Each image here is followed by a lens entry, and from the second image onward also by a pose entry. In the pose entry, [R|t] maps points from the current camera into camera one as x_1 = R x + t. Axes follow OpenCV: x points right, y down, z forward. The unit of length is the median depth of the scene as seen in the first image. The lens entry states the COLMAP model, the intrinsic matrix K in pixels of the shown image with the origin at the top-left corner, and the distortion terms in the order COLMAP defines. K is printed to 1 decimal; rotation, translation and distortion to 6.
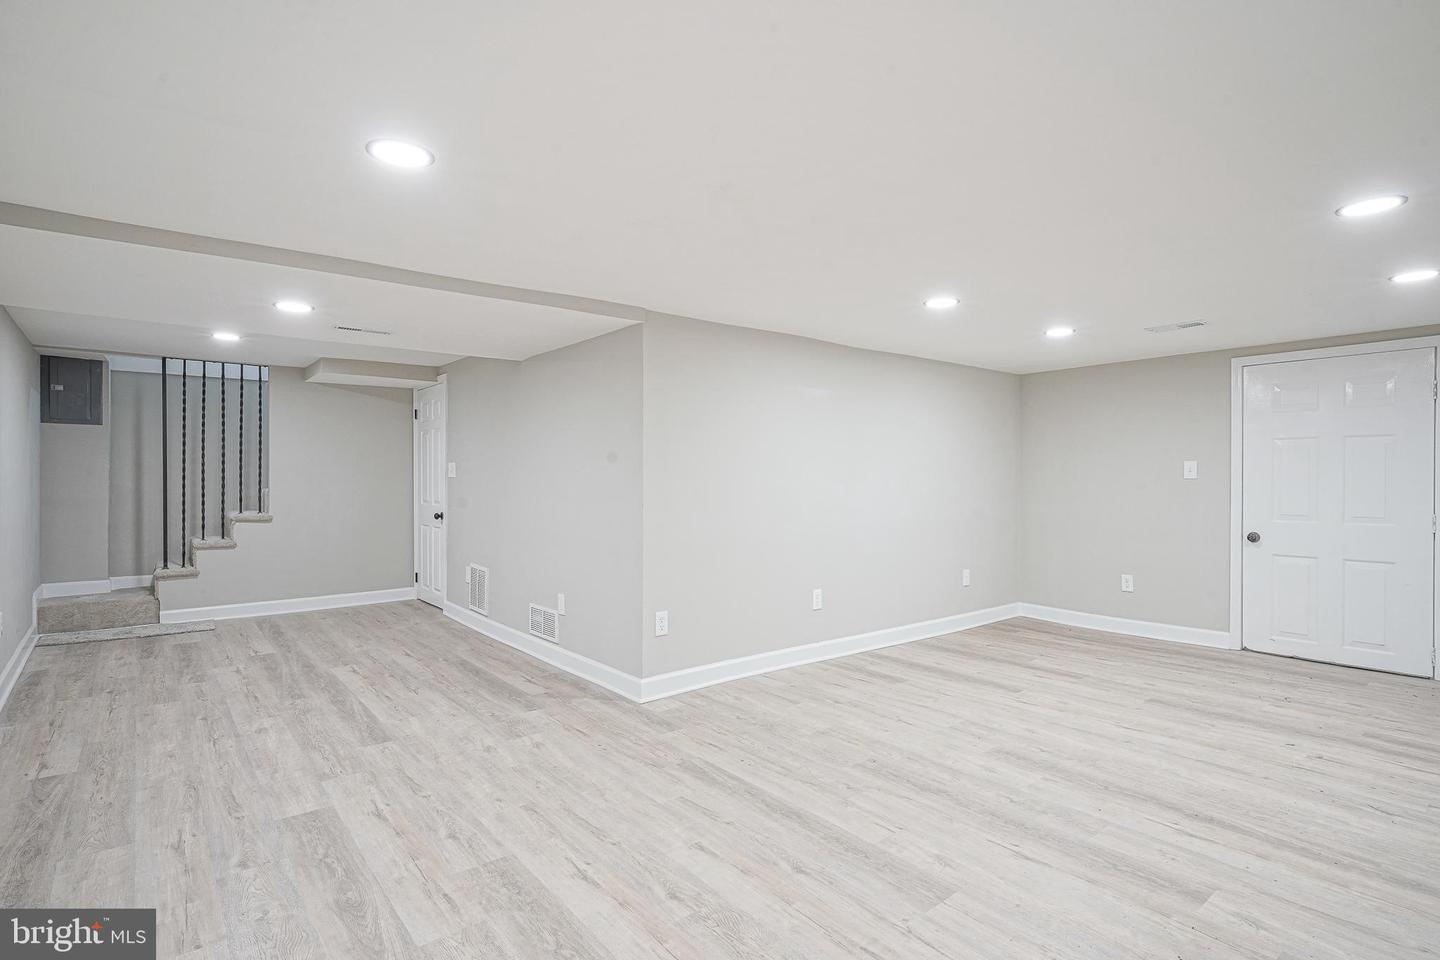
lens RADIAL K [[718.5, 0, 731.3], [0, 718.5, 478.6], [0, 0, 1]] dist [-0.003299, 0.001714]
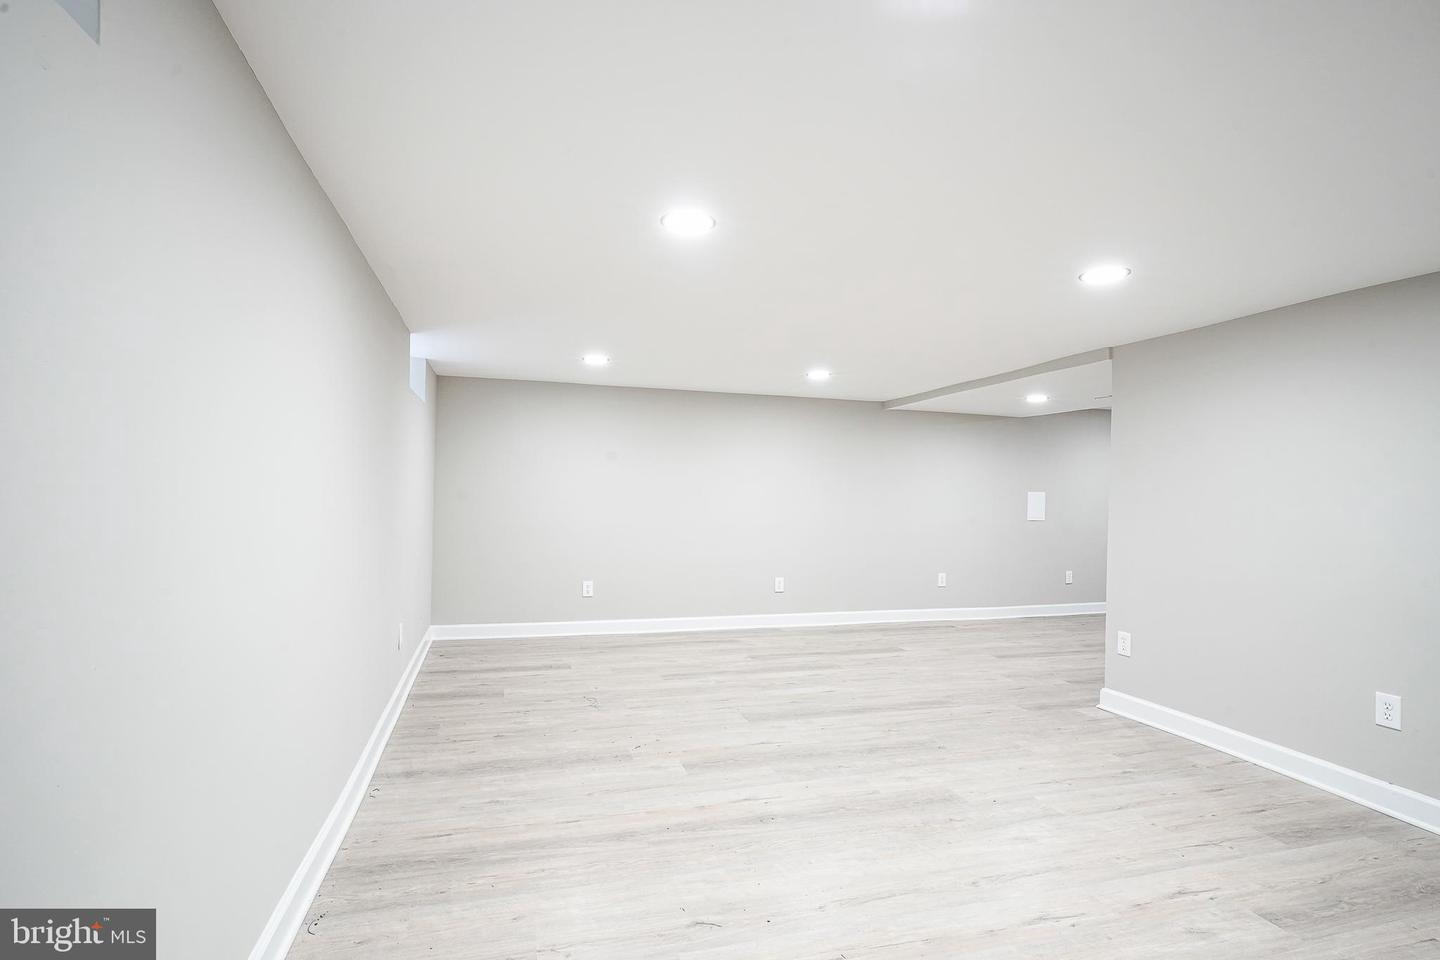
lens RADIAL K [[703.0, 0, 723.8], [0, 703.0, 486.2], [0, 0, 1]] dist [-0.006114, -0.000110]
pose [[-0.377784, -0.015825, -0.925759, 1.396941], [-0.026481, 0.999630, -0.006281, -0.000729], [0.925515, 0.022142, -0.378063, 1.127373]]
